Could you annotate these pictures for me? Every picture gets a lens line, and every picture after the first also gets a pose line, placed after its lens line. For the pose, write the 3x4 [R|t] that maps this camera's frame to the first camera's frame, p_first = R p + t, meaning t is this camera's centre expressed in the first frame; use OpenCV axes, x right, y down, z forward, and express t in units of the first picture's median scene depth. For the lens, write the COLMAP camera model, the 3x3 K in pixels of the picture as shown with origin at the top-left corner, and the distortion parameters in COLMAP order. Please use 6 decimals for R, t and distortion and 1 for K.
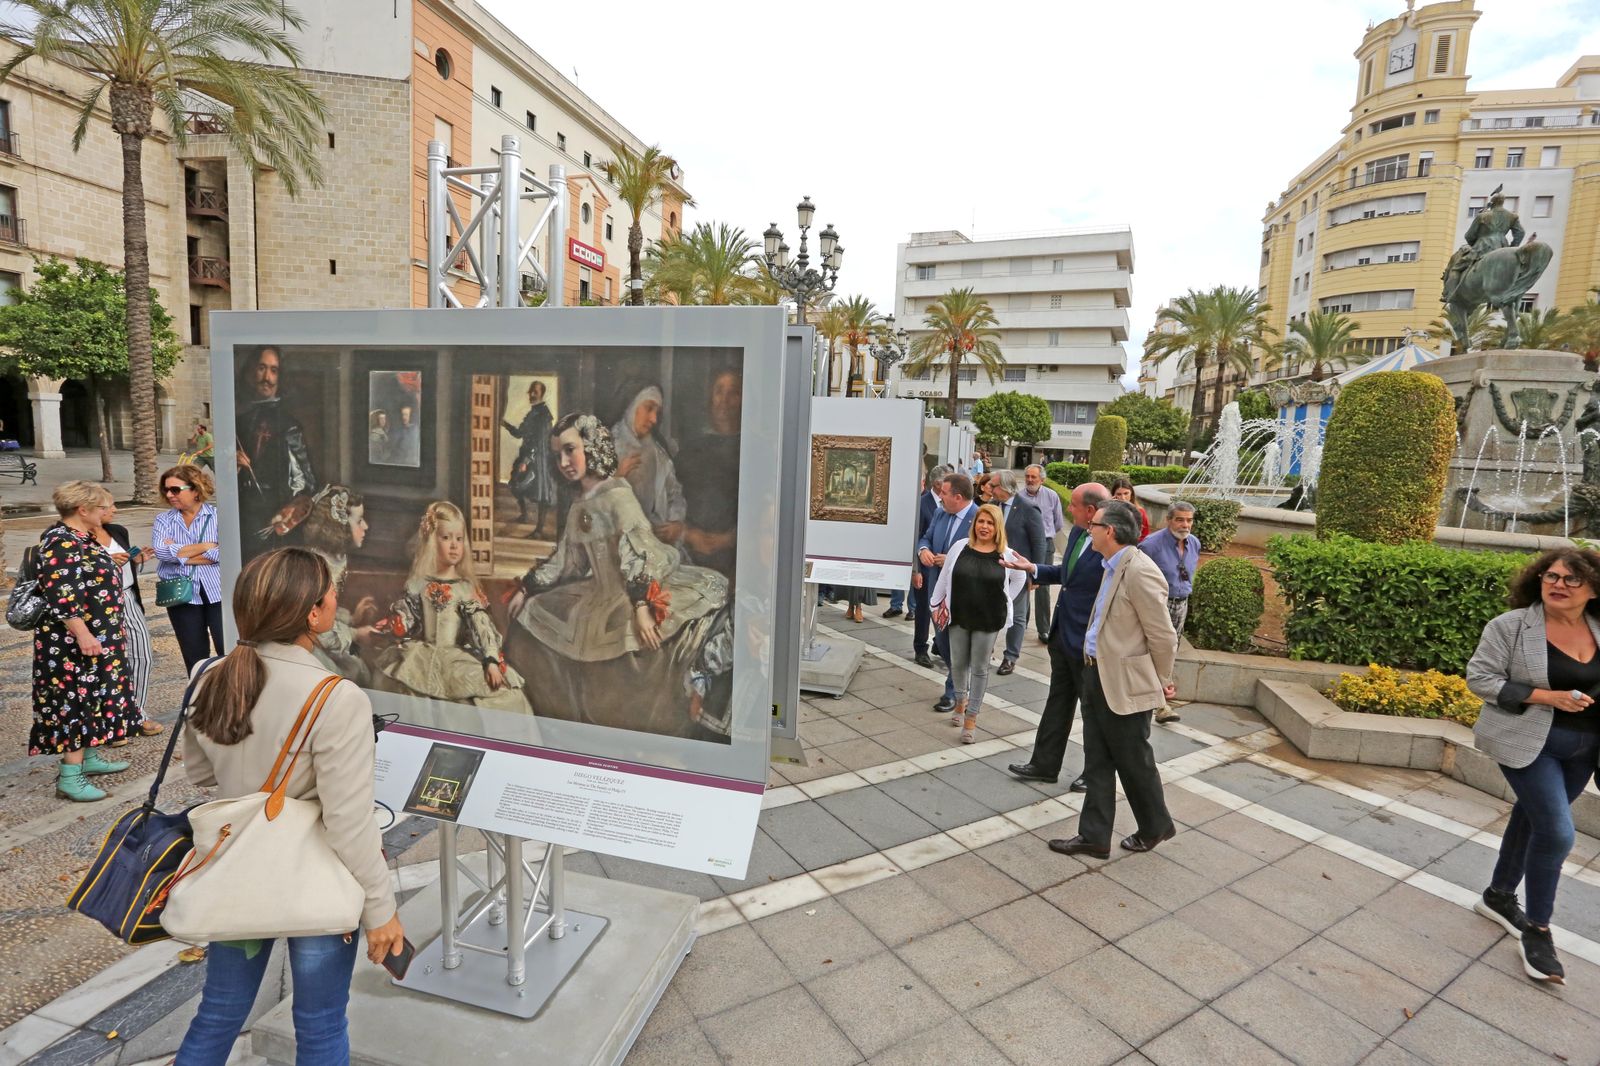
lens RADIAL K [[770.4, 0, 797.1], [0, 770.4, 532.4], [0, 0, 1]] dist [-0.058594, 0.019194]
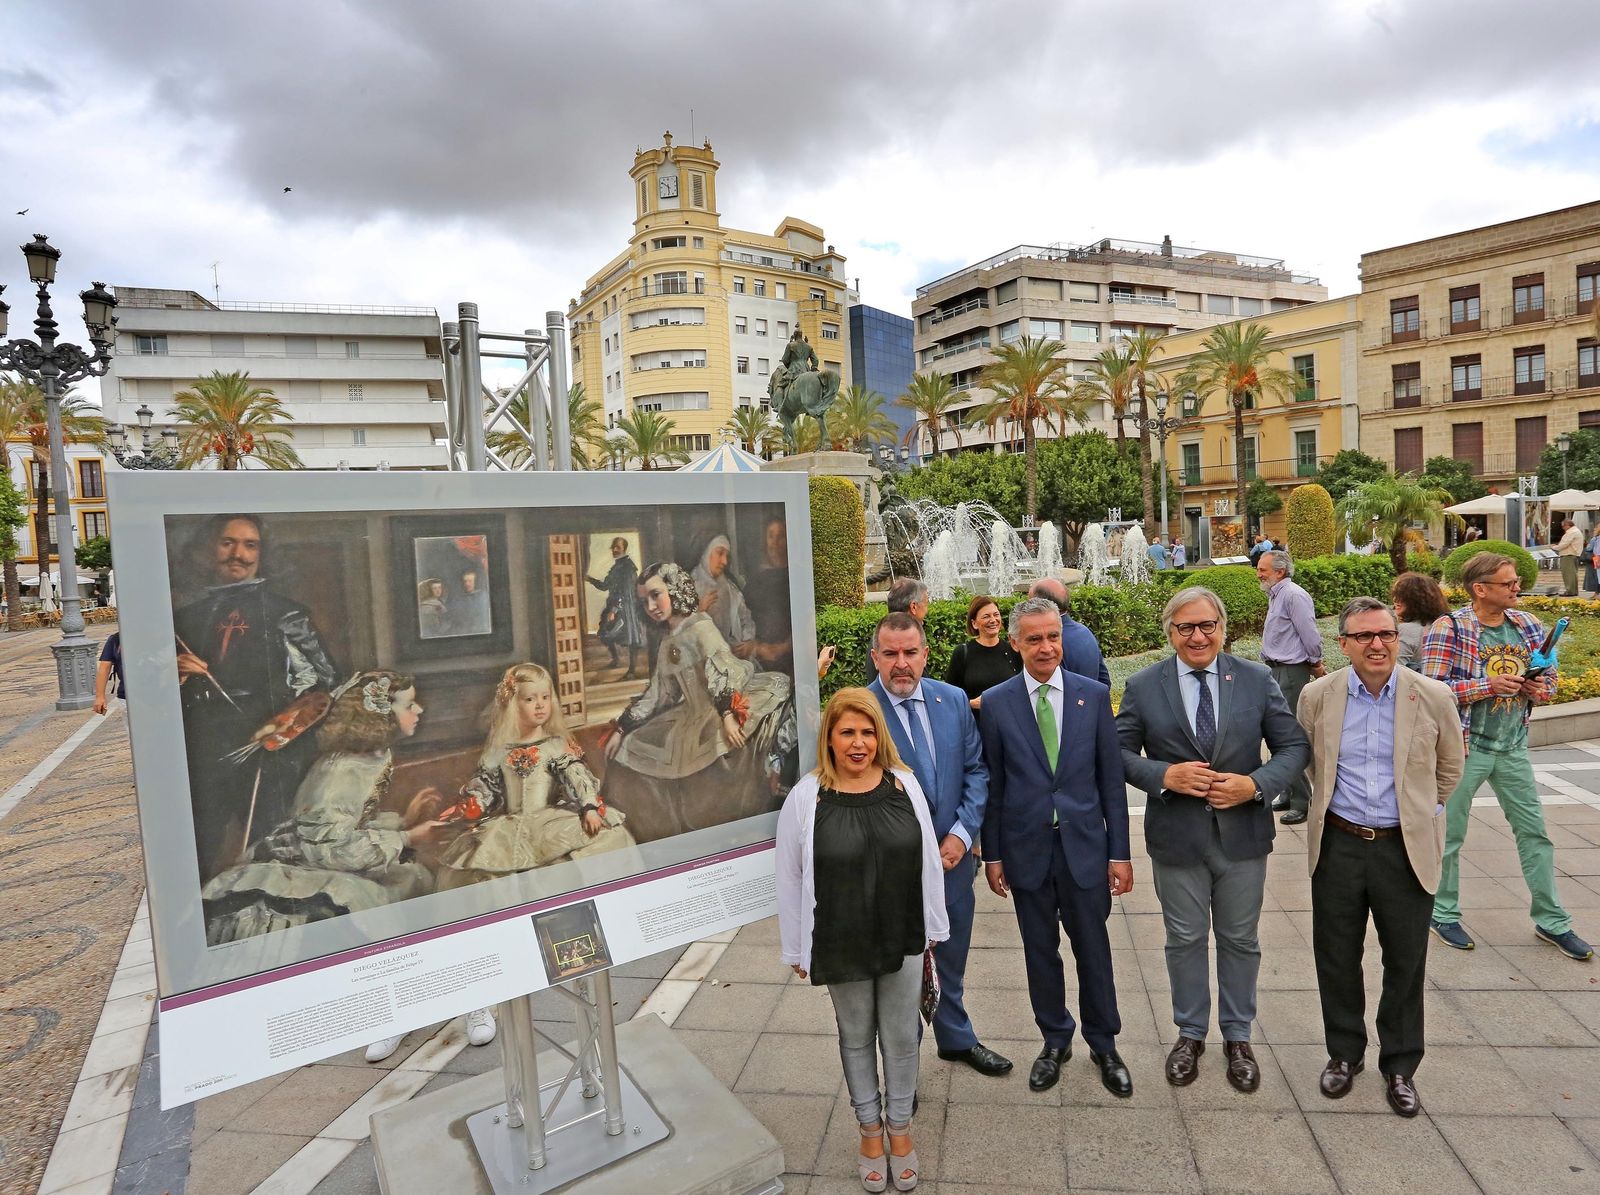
lens RADIAL K [[873.9, 0, 888.8], [0, 873.9, 599.7], [0, 0, 1]] dist [-0.067107, 0.016422]
pose [[0.629571, -0.125845, 0.766683, -0.118707], [0.170701, 0.985088, 0.021521, -0.007670], [-0.757959, 0.117325, 0.641664, -0.010449]]
